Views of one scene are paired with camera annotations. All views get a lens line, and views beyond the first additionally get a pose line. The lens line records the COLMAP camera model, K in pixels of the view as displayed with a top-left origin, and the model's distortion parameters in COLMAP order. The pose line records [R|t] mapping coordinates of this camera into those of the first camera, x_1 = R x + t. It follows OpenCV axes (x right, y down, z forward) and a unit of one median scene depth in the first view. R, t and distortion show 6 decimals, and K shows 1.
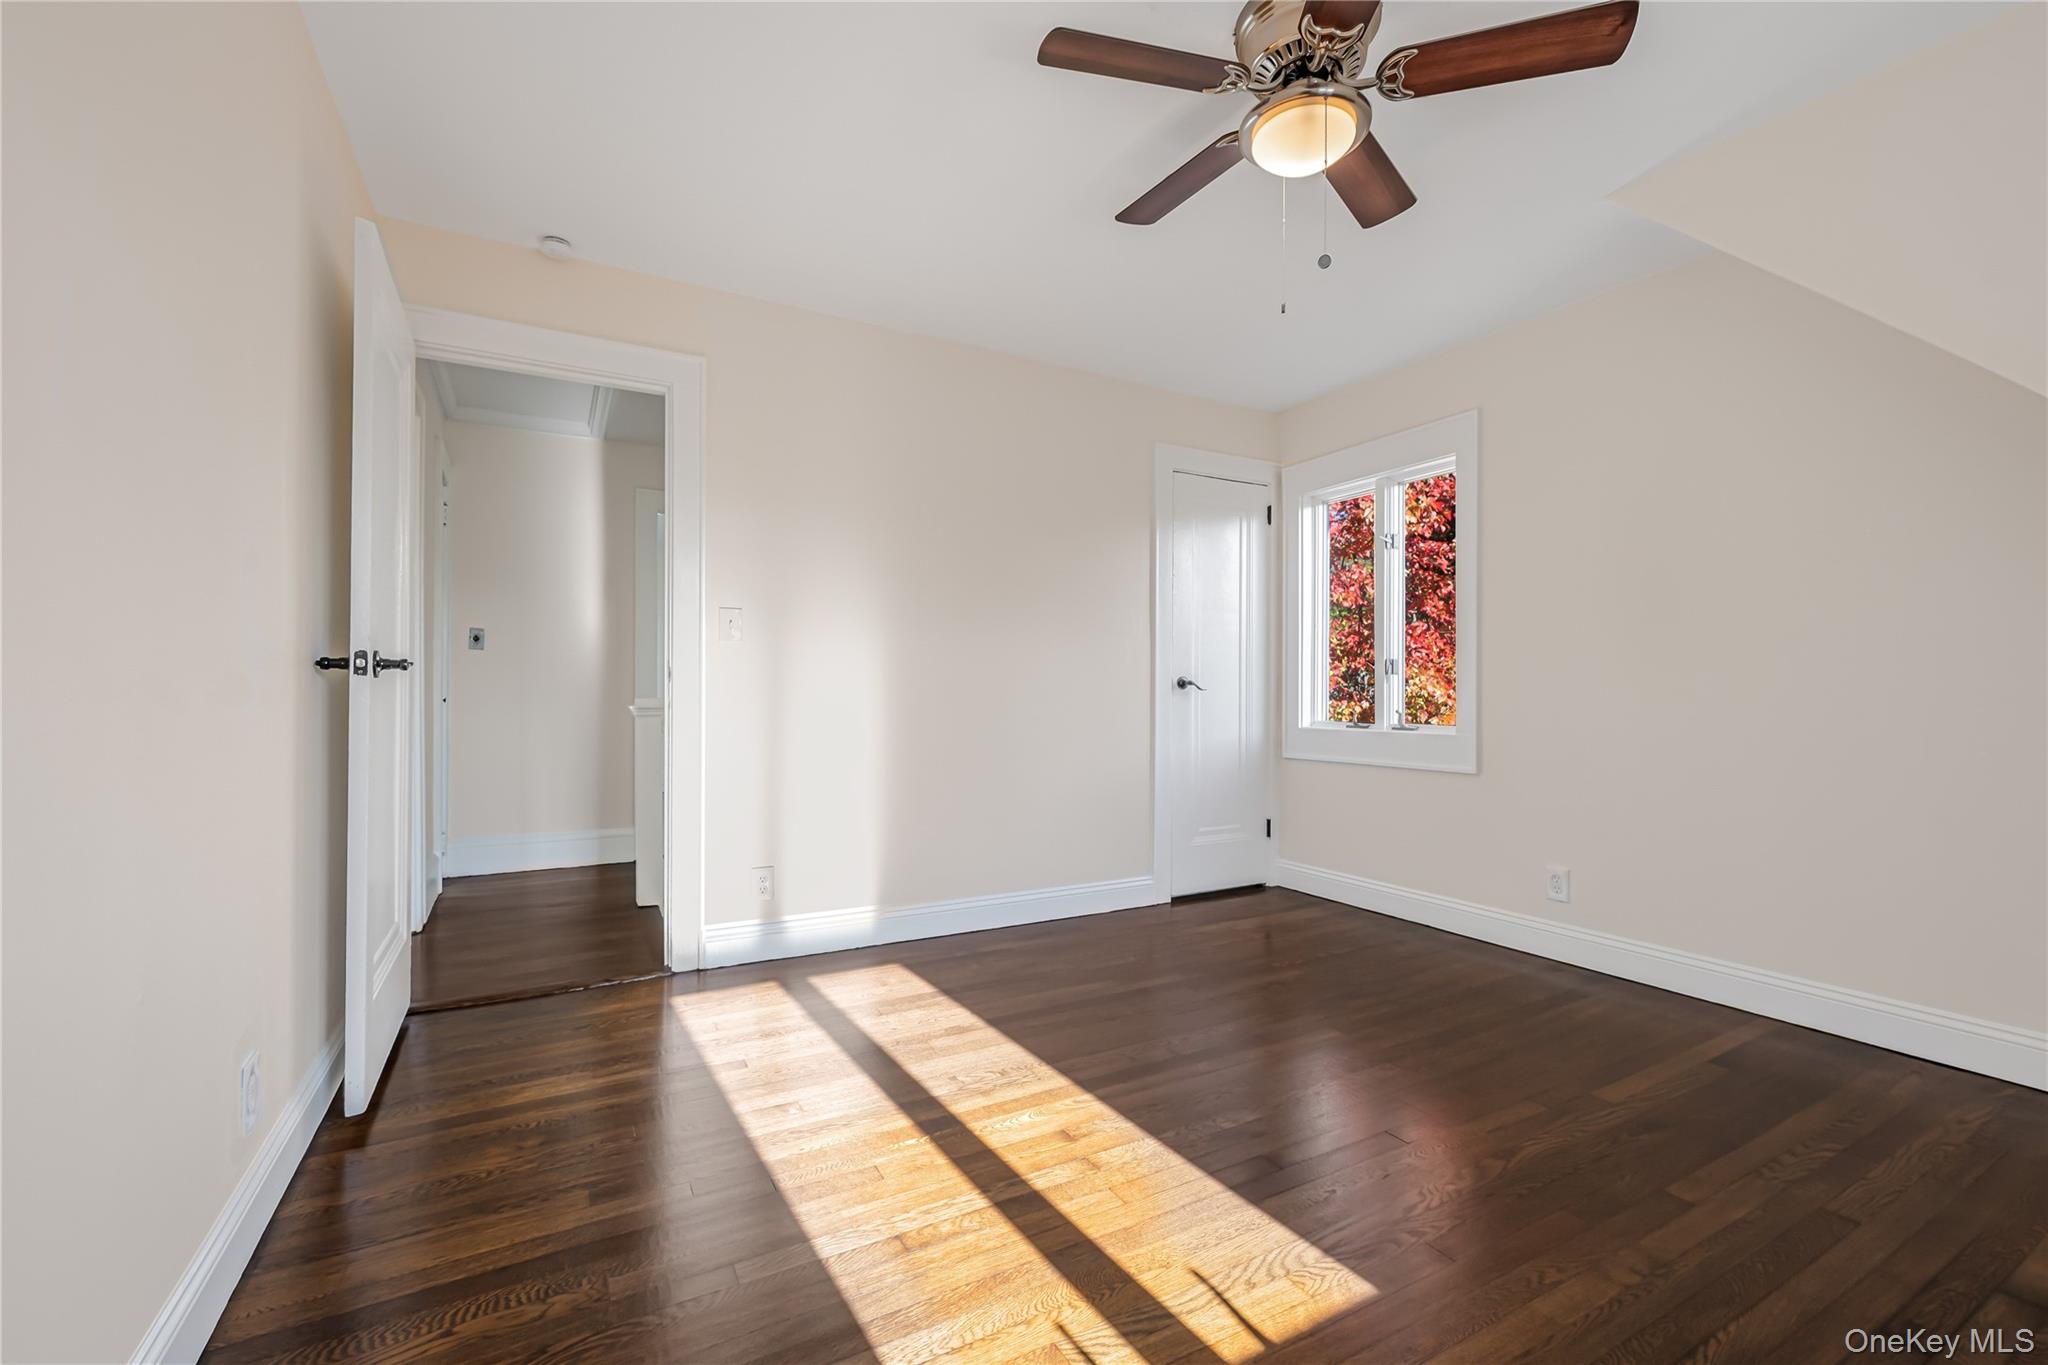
lens RADIAL K [[884.1, 0, 1040.1], [0, 884.1, 689.3], [0, 0, 1]] dist [0.001447, 0.000282]
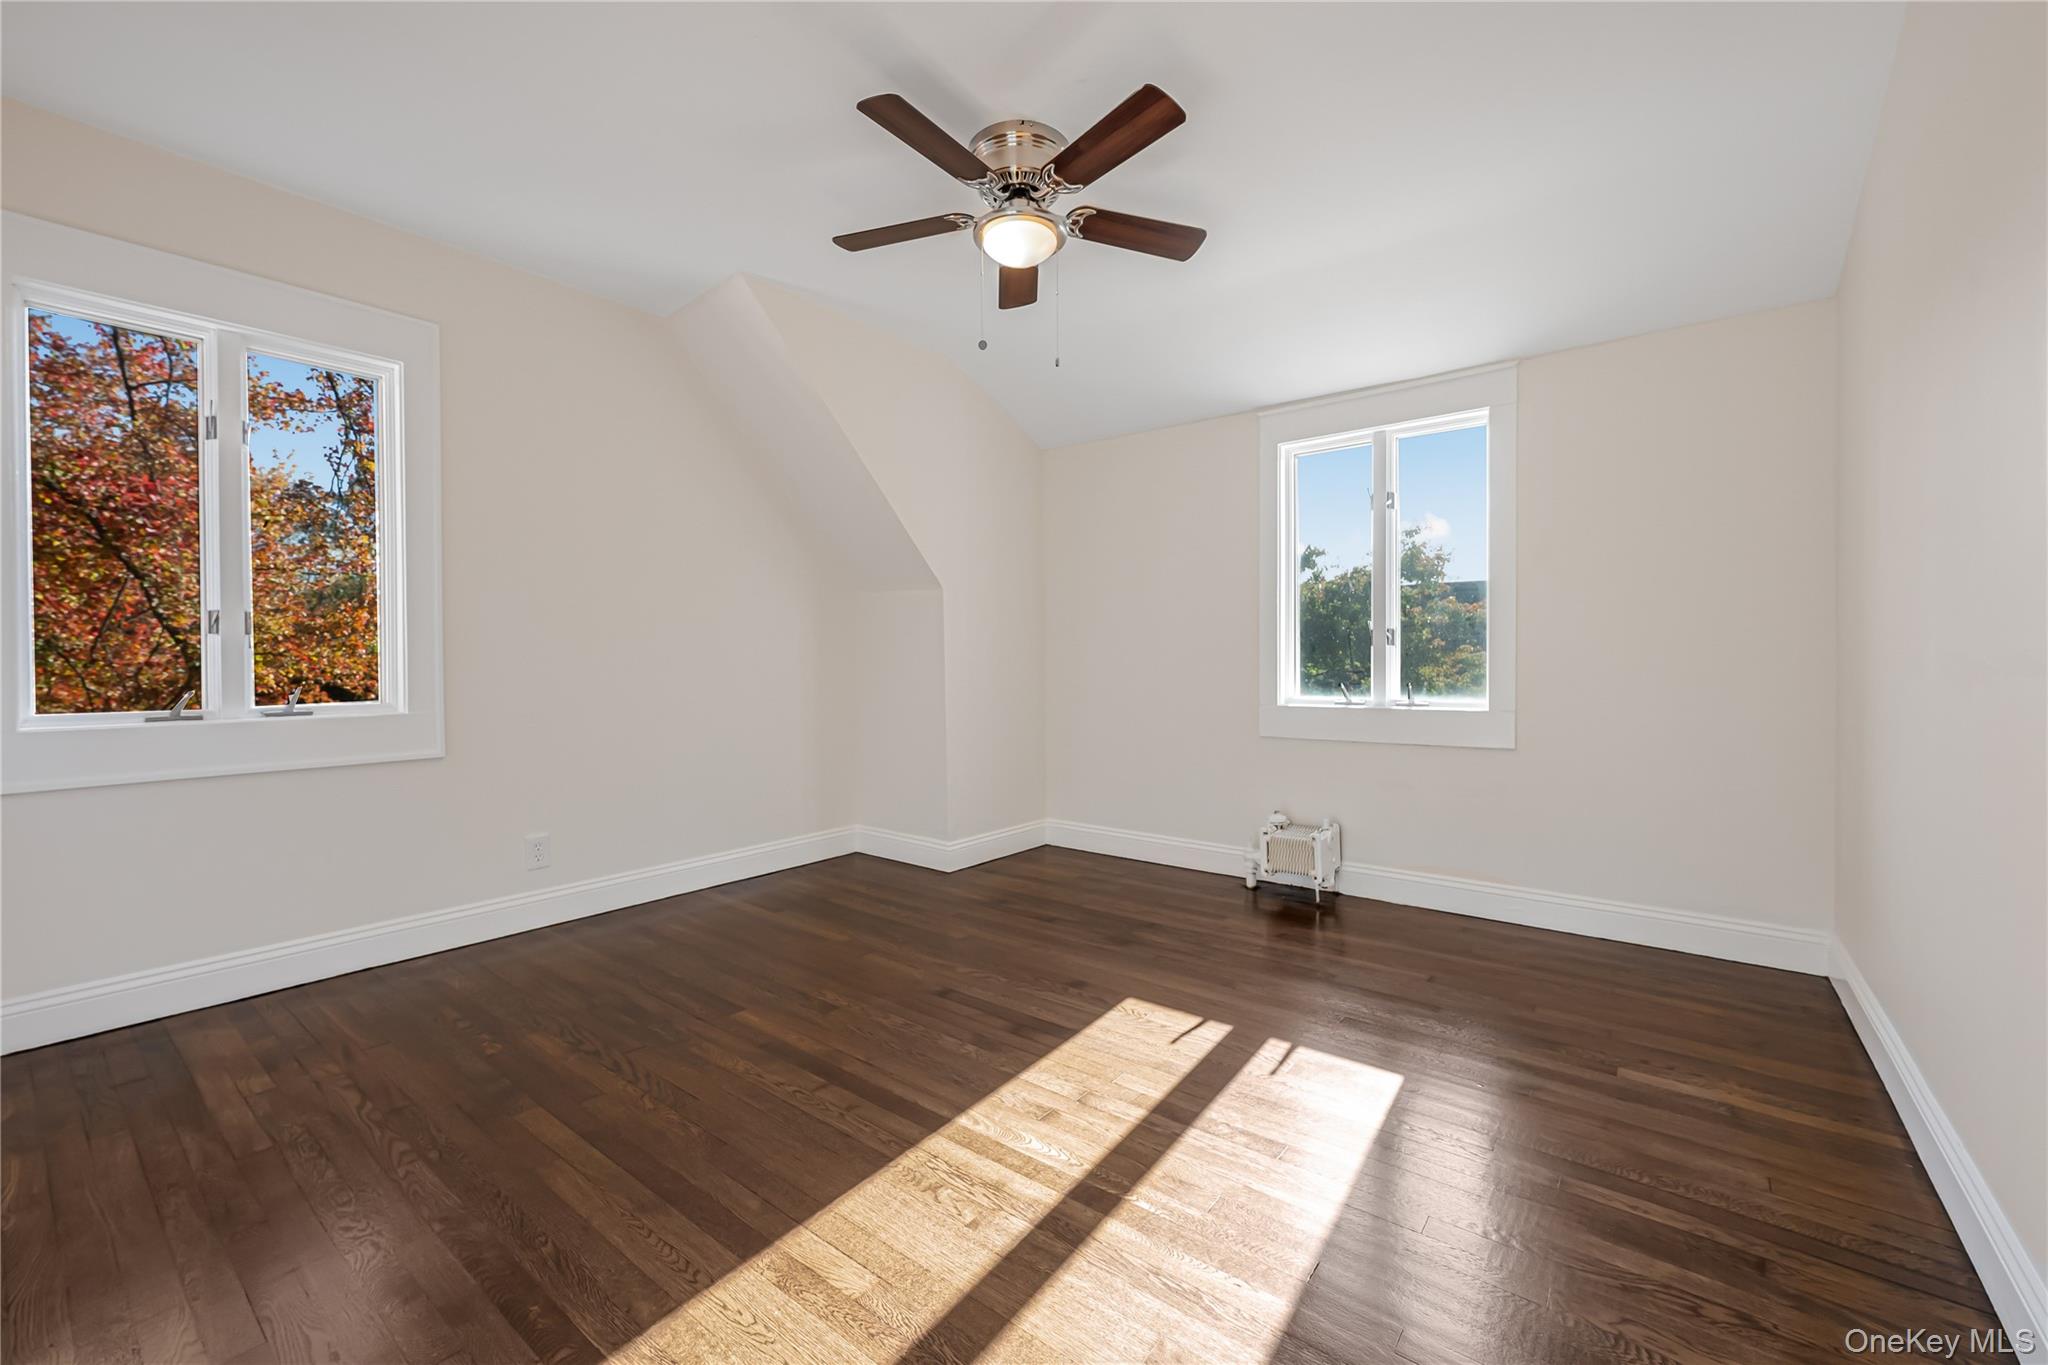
lens RADIAL K [[824.0, 0, 1024.0], [0, 824.0, 682.5], [0, 0, 1]] dist [-0.000384, -0.000160]
pose [[-0.378080, -0.030812, 0.925260, -0.771199], [0.000069, 0.999445, 0.033311, -0.007984], [-0.925773, 0.012658, -0.377868, 1.328165]]
